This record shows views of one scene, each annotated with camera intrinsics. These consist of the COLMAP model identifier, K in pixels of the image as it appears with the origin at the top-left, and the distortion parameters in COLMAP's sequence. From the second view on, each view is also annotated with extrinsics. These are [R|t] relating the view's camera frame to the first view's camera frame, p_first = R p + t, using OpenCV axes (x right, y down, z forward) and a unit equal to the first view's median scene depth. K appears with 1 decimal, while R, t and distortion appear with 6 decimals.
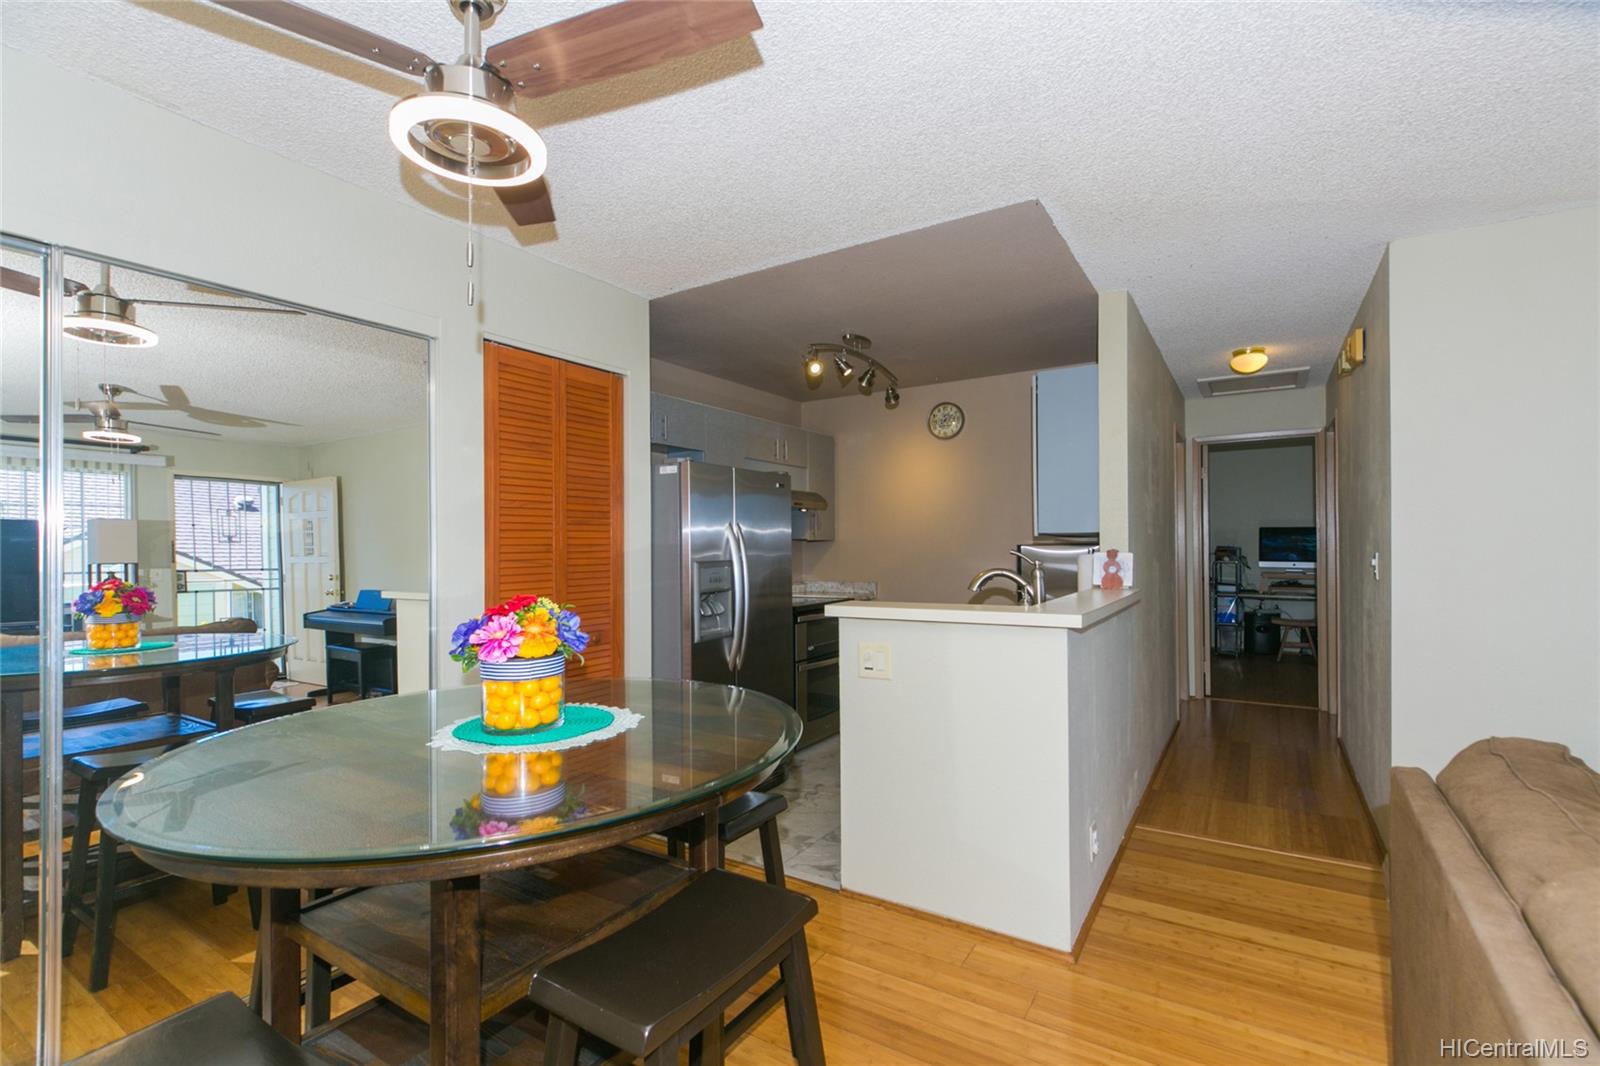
lens RADIAL K [[714.6, 0, 804.9], [0, 714.6, 531.1], [0, 0, 1]] dist [-0.000904, -0.000082]
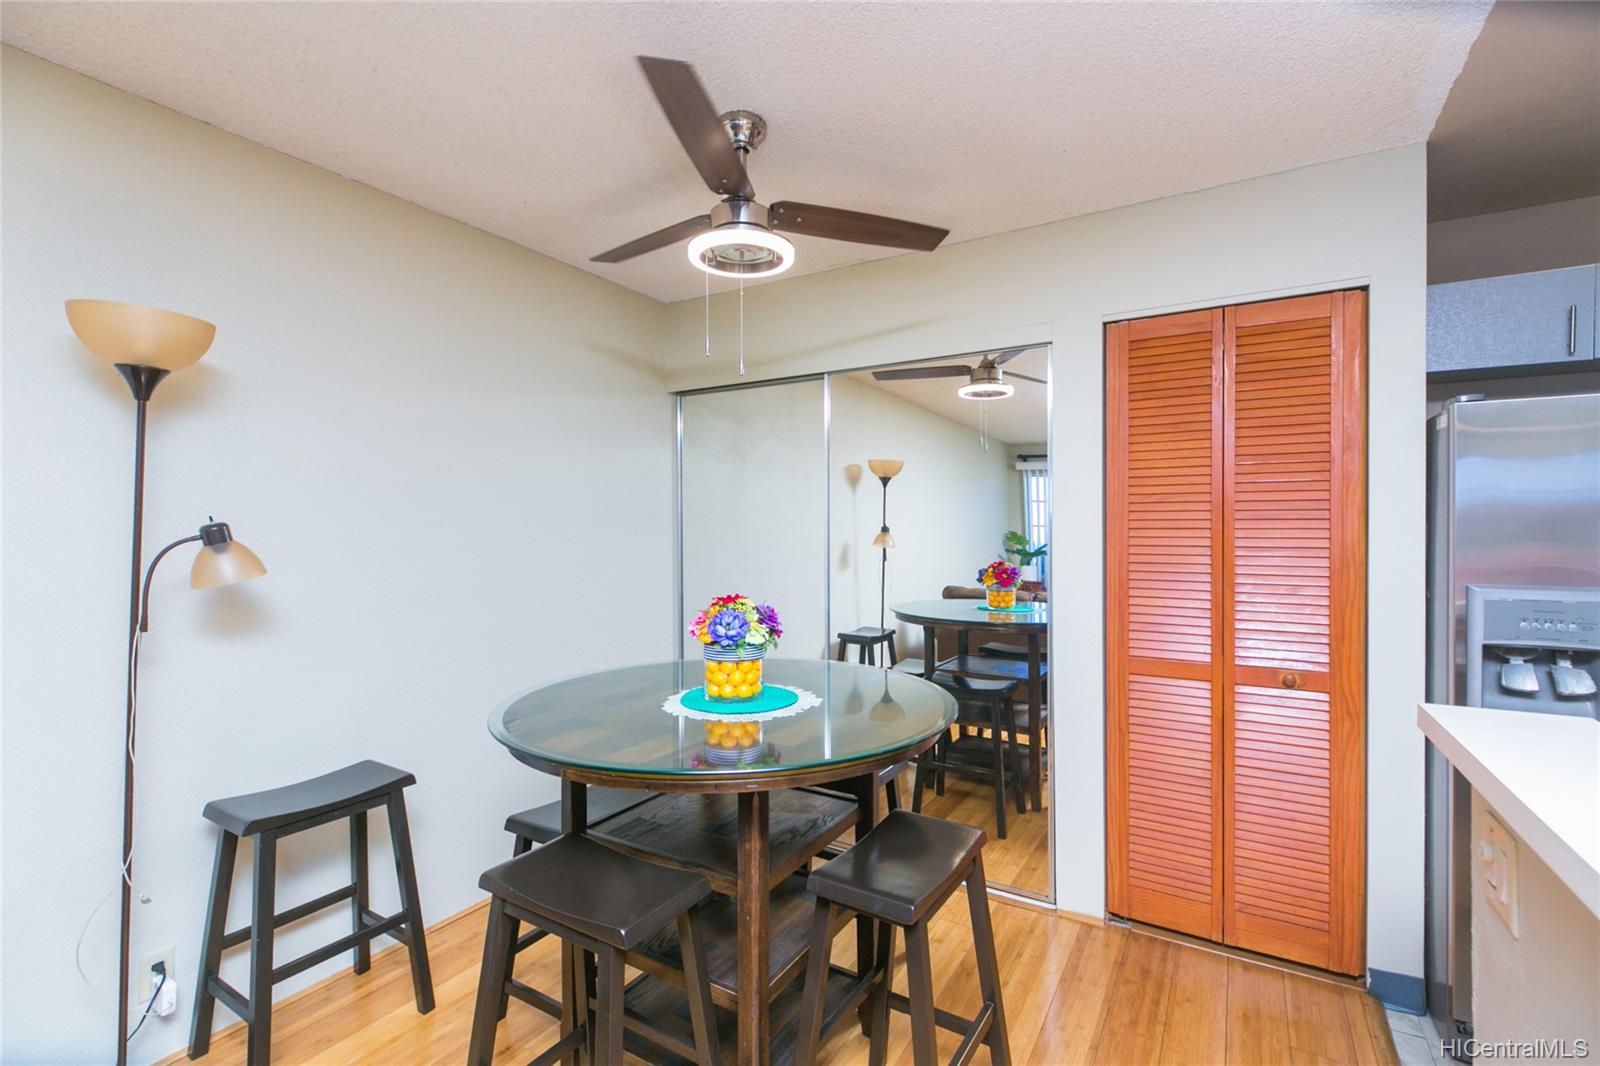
lens RADIAL K [[717.8, 0, 800.0], [0, 717.8, 533.0], [0, 0, 1]] dist [-0.013368, -0.000534]
pose [[0.007214, 0.019215, -0.999789, 0.302676], [0.019476, 0.999623, 0.019352, -0.013805], [0.999784, -0.019612, 0.006837, 0.376434]]
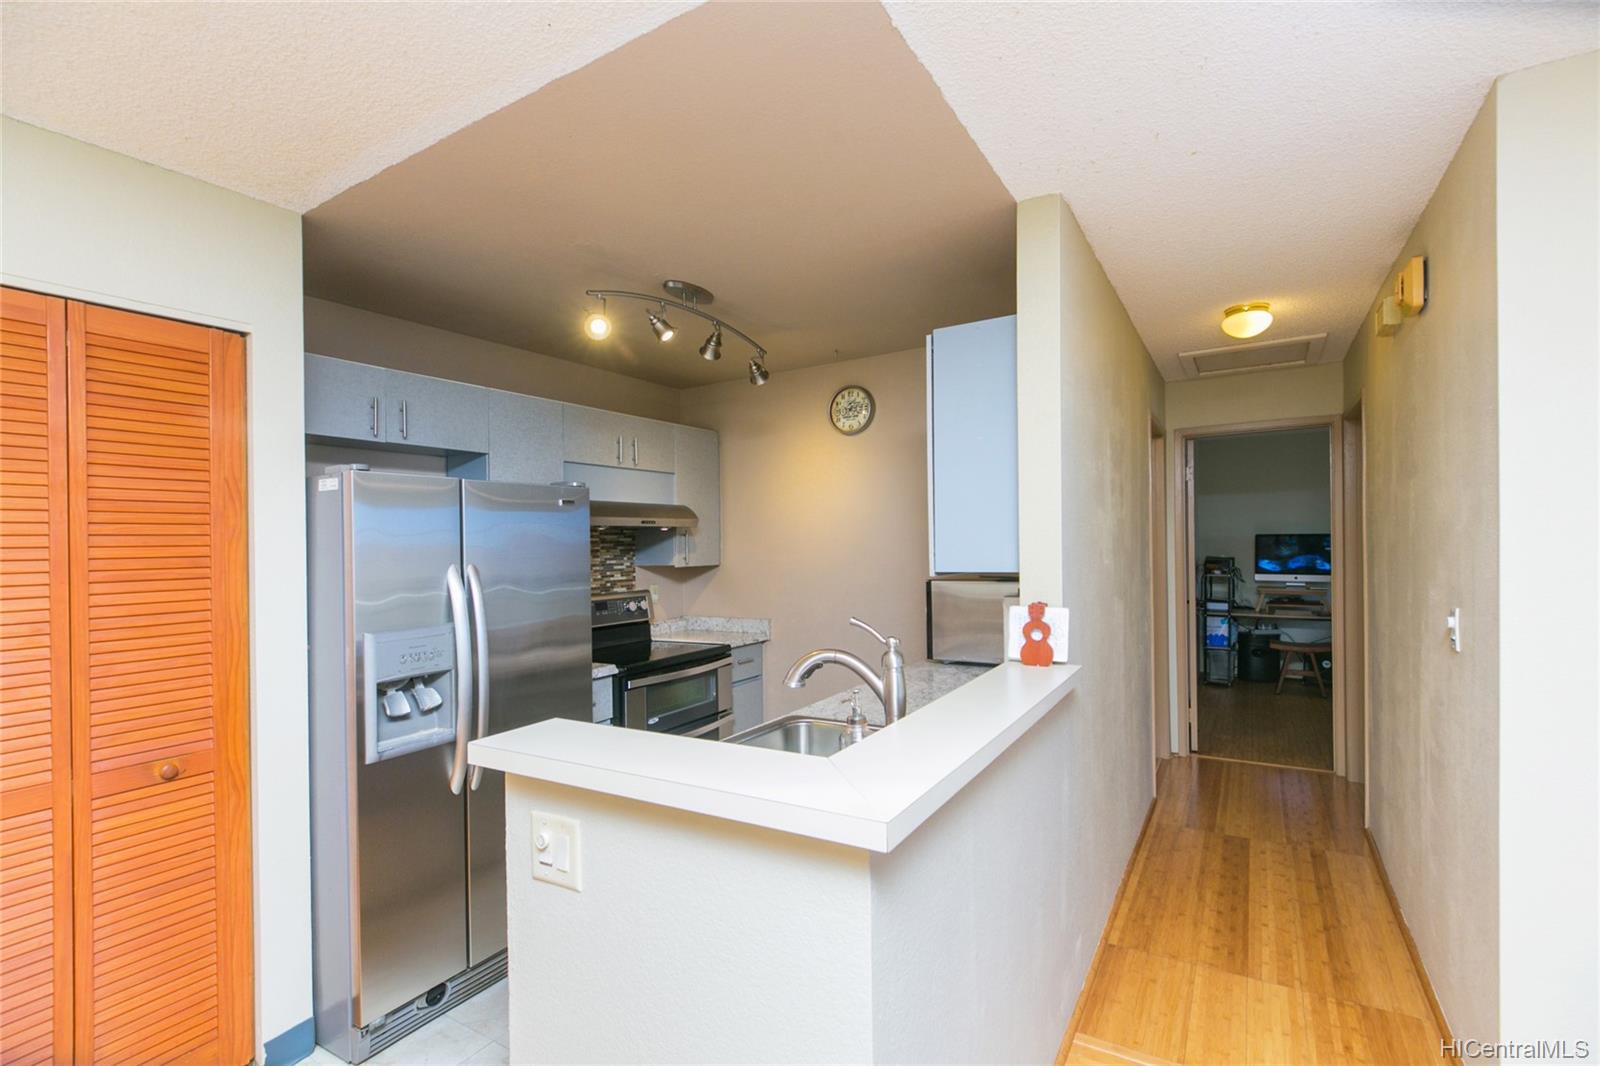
lens RADIAL K [[734.0, 0, 798.1], [0, 734.0, 547.1], [0, 0, 1]] dist [0.002011, -0.000525]
pose [[0.999822, -0.012481, 0.014135, 0.165351], [0.012203, 0.999733, 0.019598, -0.031078], [-0.014376, -0.019422, 0.999708, 0.277903]]
